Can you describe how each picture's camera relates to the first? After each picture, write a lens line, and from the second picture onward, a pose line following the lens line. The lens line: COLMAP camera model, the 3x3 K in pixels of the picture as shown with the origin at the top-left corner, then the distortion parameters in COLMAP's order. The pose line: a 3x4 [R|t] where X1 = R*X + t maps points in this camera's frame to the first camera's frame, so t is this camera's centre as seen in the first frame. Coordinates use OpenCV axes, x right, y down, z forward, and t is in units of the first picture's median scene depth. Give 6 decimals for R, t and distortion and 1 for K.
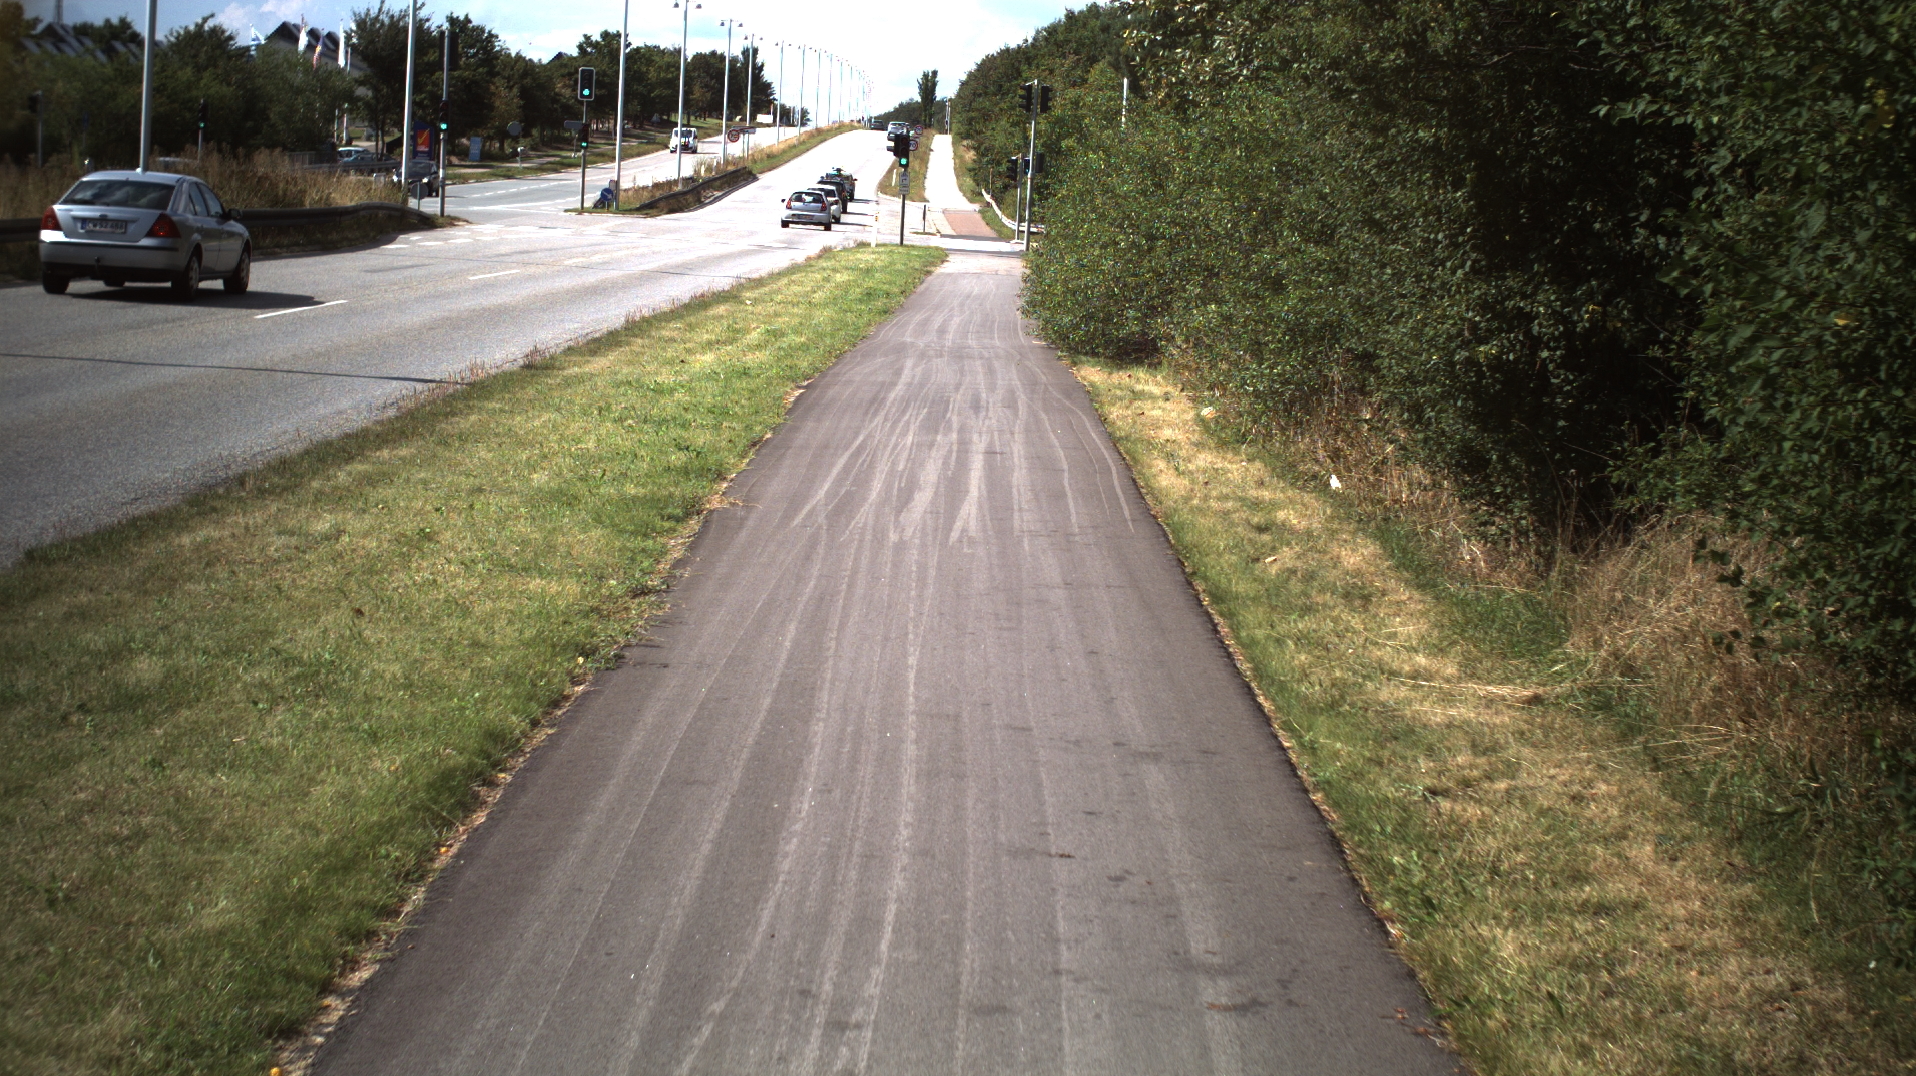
lens RADIAL K [[3414.1, 0, 958.0], [0, 3414.1, 538.0], [0, 0, 1]] dist [-0.288164, 0.289112]
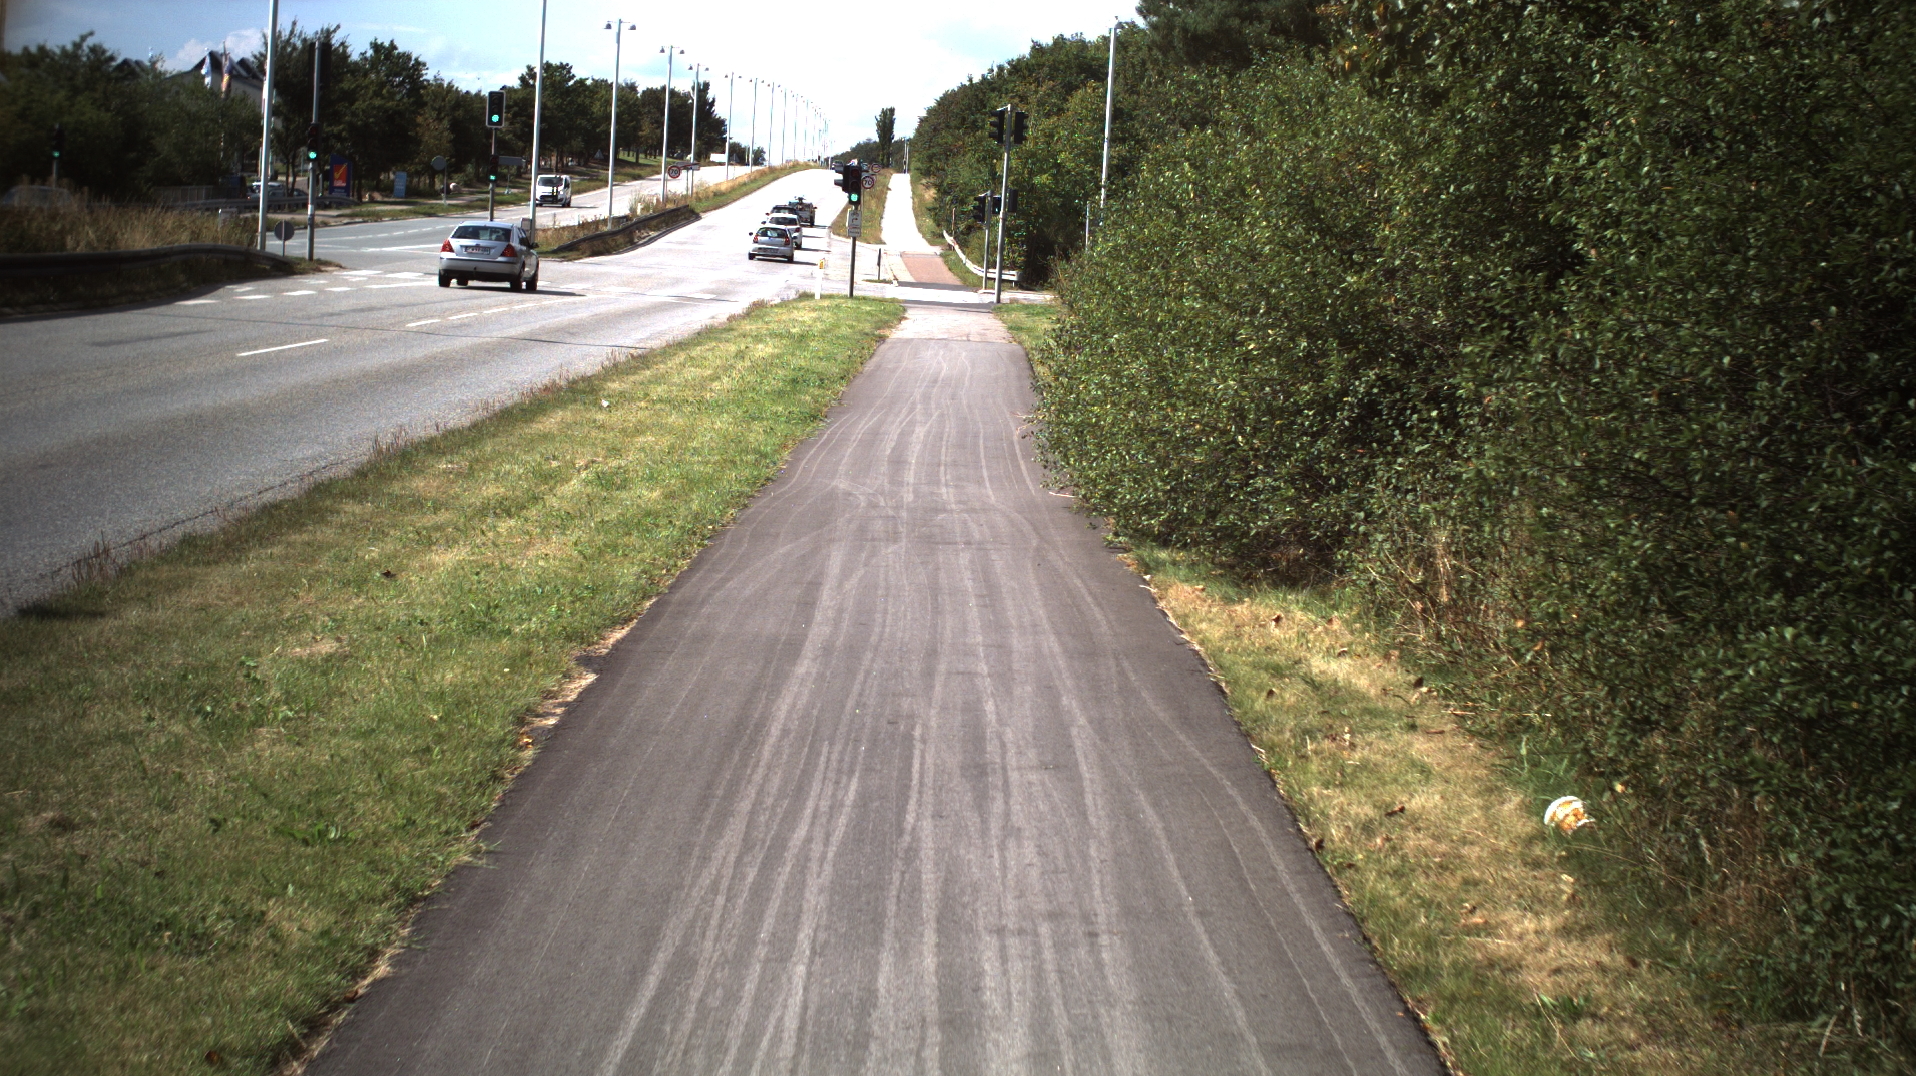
lens RADIAL K [[3414.1, 0, 958.0], [0, 3414.1, 538.0], [0, 0, 1]] dist [-0.288164, 0.289112]
pose [[0.999908, 0.004478, 0.012789, -0.000457], [-0.004325, 0.999919, -0.011946, -0.011644], [-0.012841, 0.011889, 0.999847, 0.111313]]
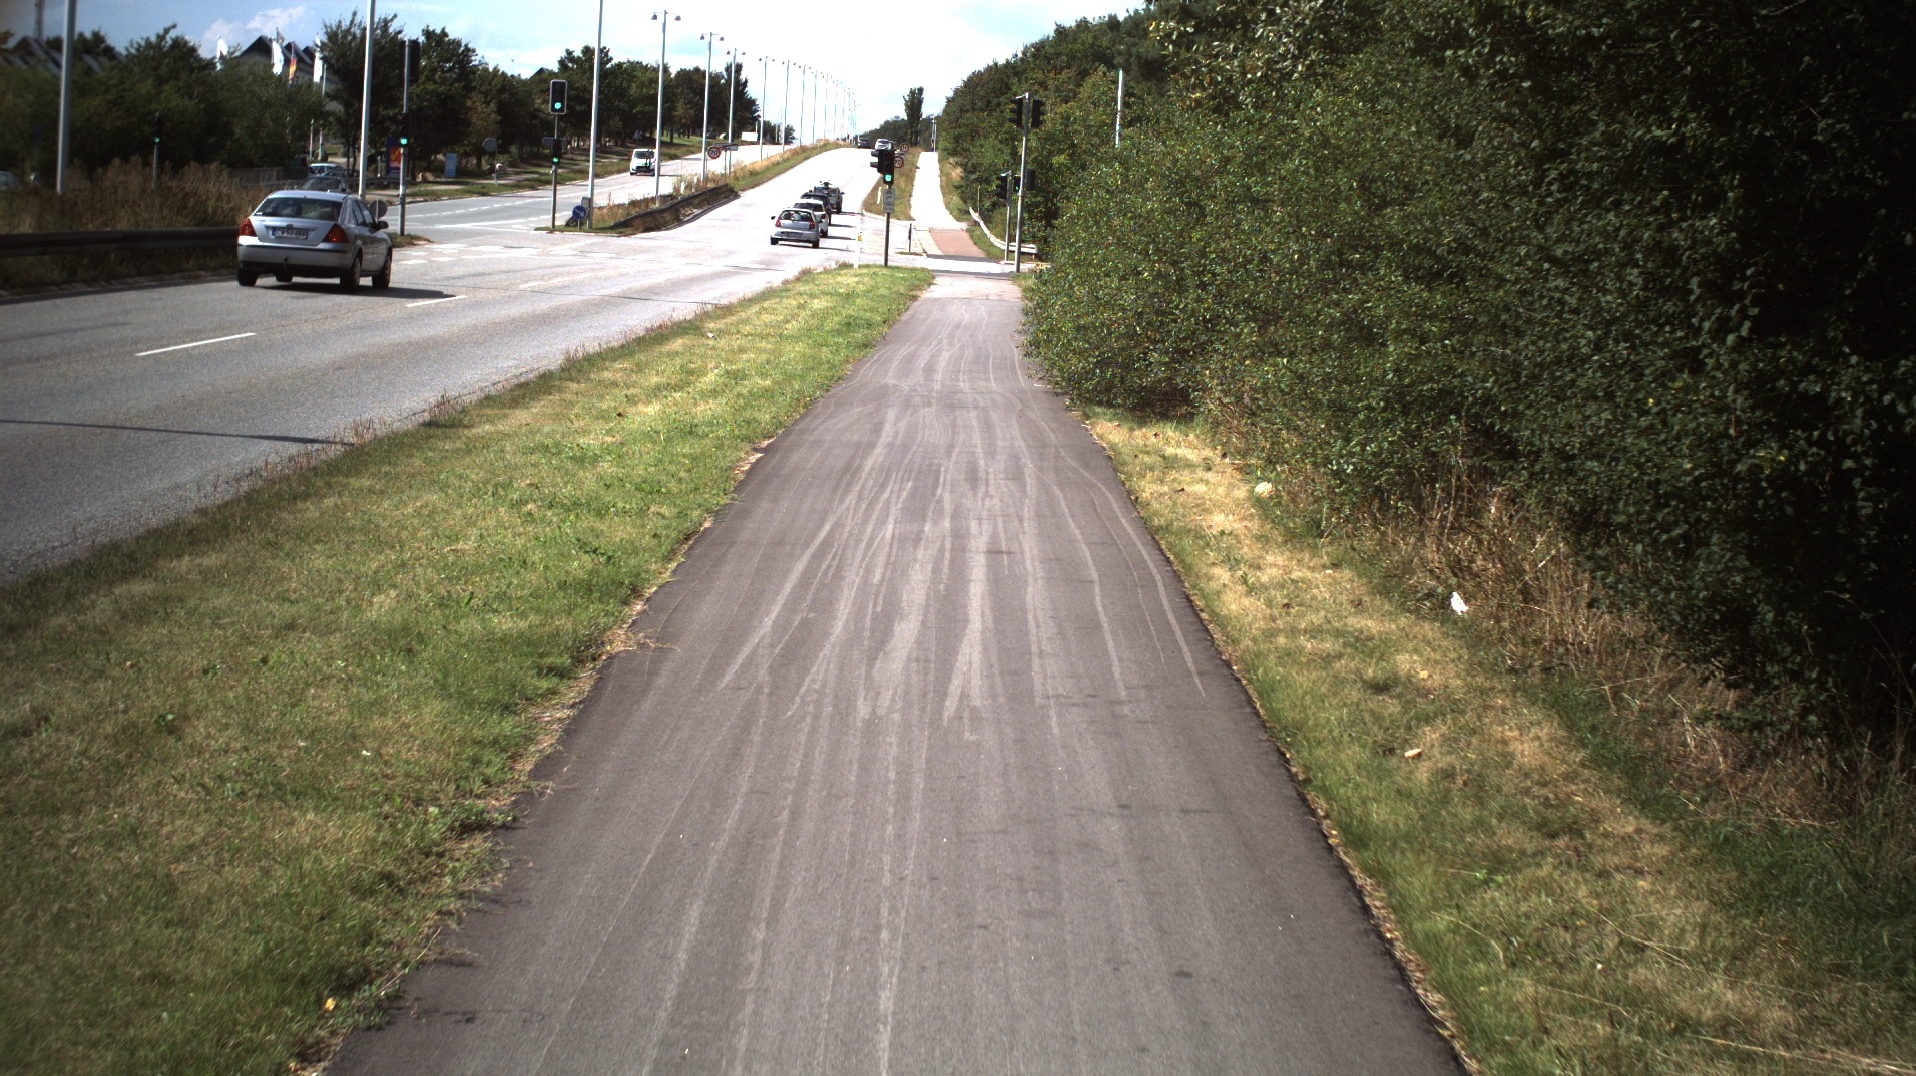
lens RADIAL K [[3414.1, 0, 958.0], [0, 3414.1, 538.0], [0, 0, 1]] dist [-0.288164, 0.289112]
pose [[0.999989, 0.001652, 0.004335, -0.000320], [-0.001629, 0.999985, -0.005288, -0.003850], [-0.004344, 0.005281, 0.999977, 0.036952]]
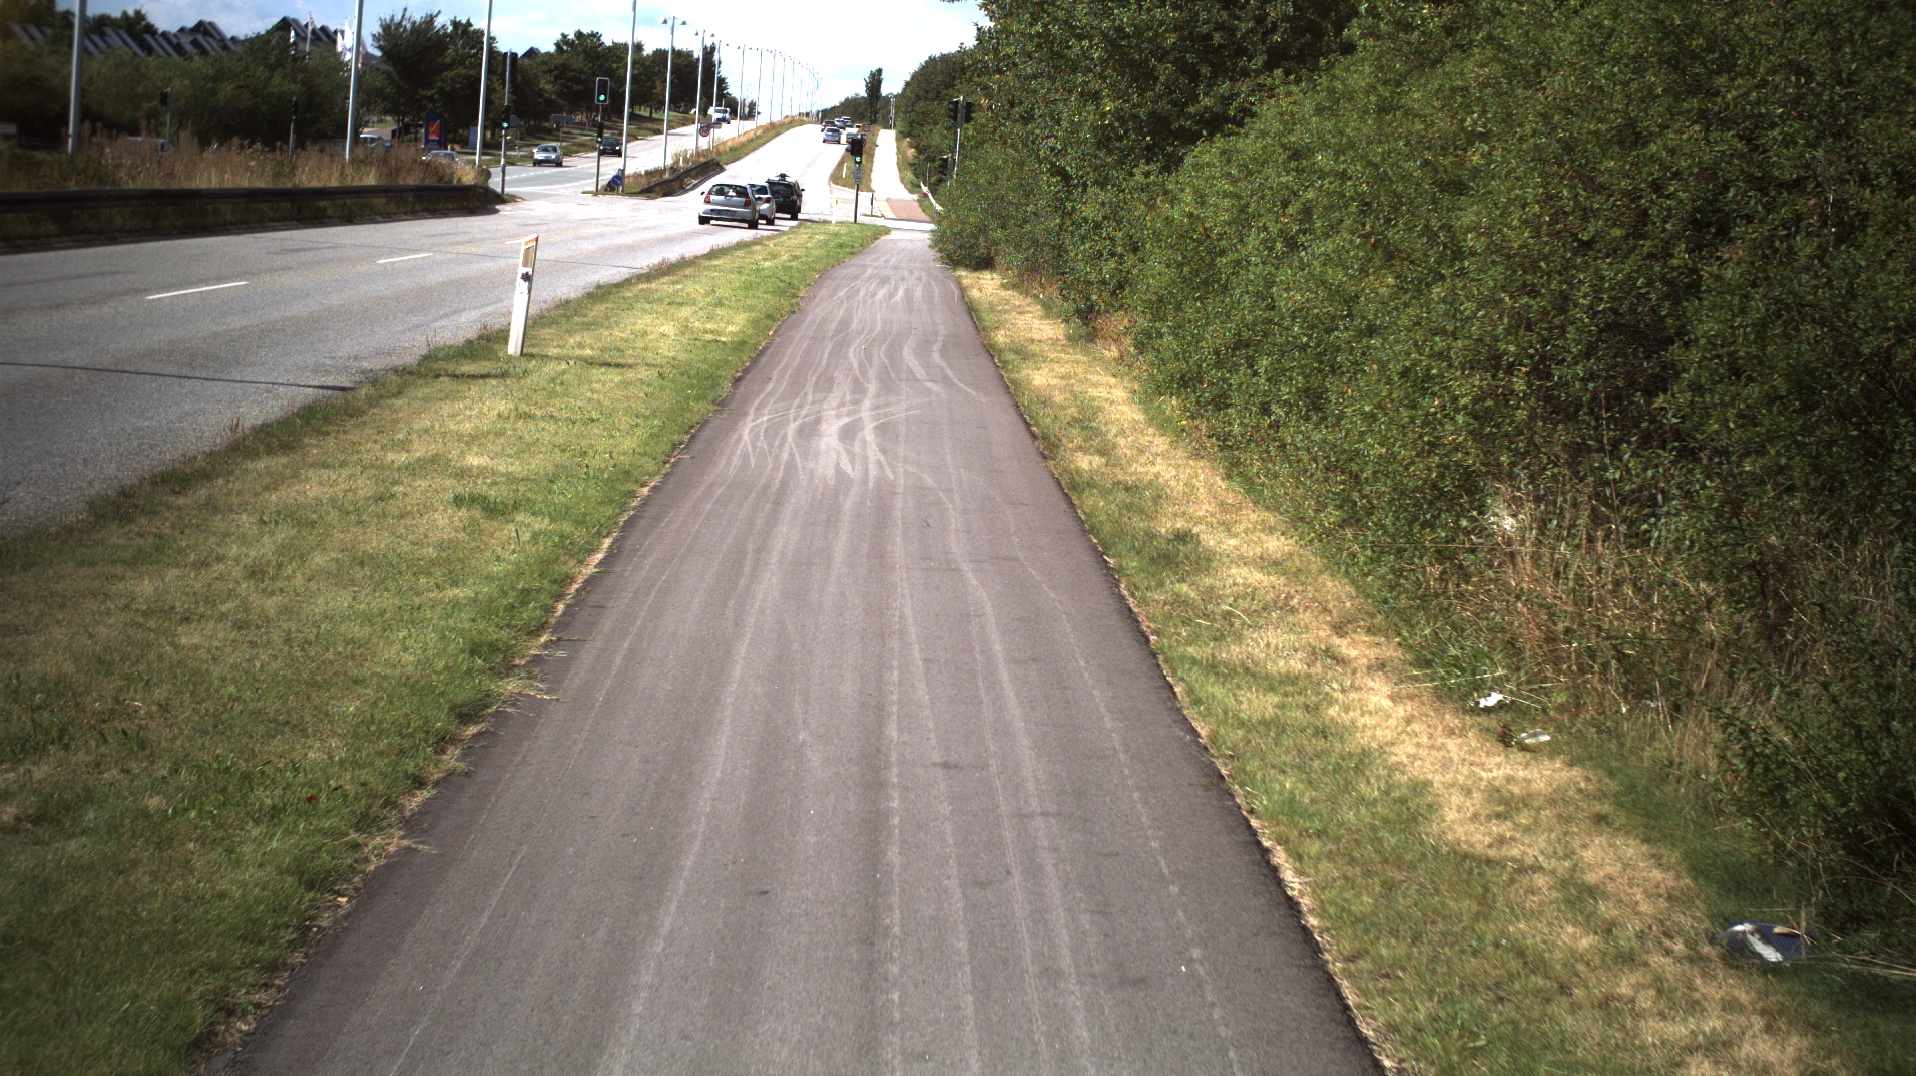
lens RADIAL K [[3414.1, 0, 958.0], [0, 3414.1, 538.0], [0, 0, 1]] dist [-0.288164, 0.289112]
pose [[0.999672, 0.017660, 0.018547, 0.000602], [-0.017695, 0.999842, 0.001716, 0.023148], [-0.018514, -0.002044, 0.999827, -0.222840]]
